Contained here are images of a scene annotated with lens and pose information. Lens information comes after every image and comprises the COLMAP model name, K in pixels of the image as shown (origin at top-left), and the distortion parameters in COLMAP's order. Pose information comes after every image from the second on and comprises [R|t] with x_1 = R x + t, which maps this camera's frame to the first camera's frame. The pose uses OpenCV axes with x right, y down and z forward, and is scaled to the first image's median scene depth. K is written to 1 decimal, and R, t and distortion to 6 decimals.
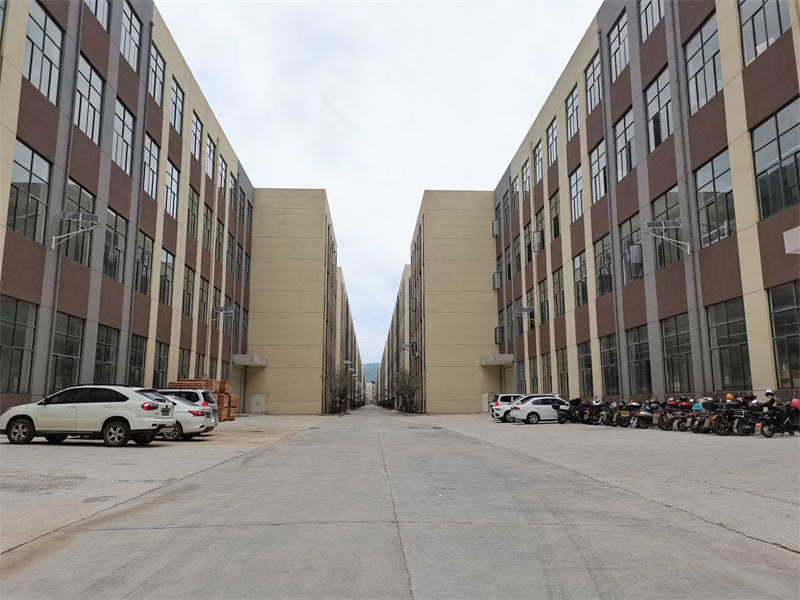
lens RADIAL K [[613.6, 0, 400.0], [0, 613.6, 300.0], [0, 0, 1]] dist [-0.001308, -0.003849]
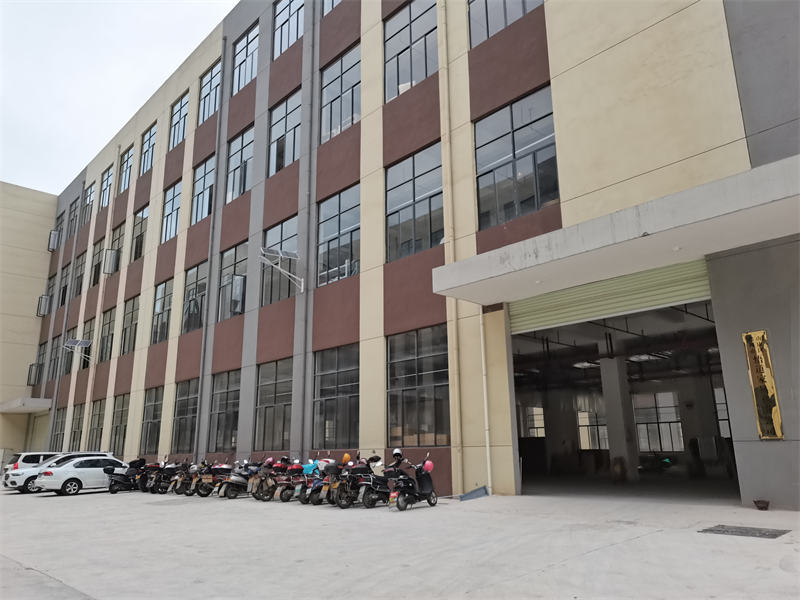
lens RADIAL K [[604.4, 0, 393.2], [0, 604.4, 300.0], [0, 0, 1]] dist [0.048332, -0.007243]
pose [[0.769255, 0.155114, 0.619827, 0.027366], [-0.100702, 0.987394, -0.122119, 0.027158], [-0.630956, 0.031522, 0.775178, 0.210002]]
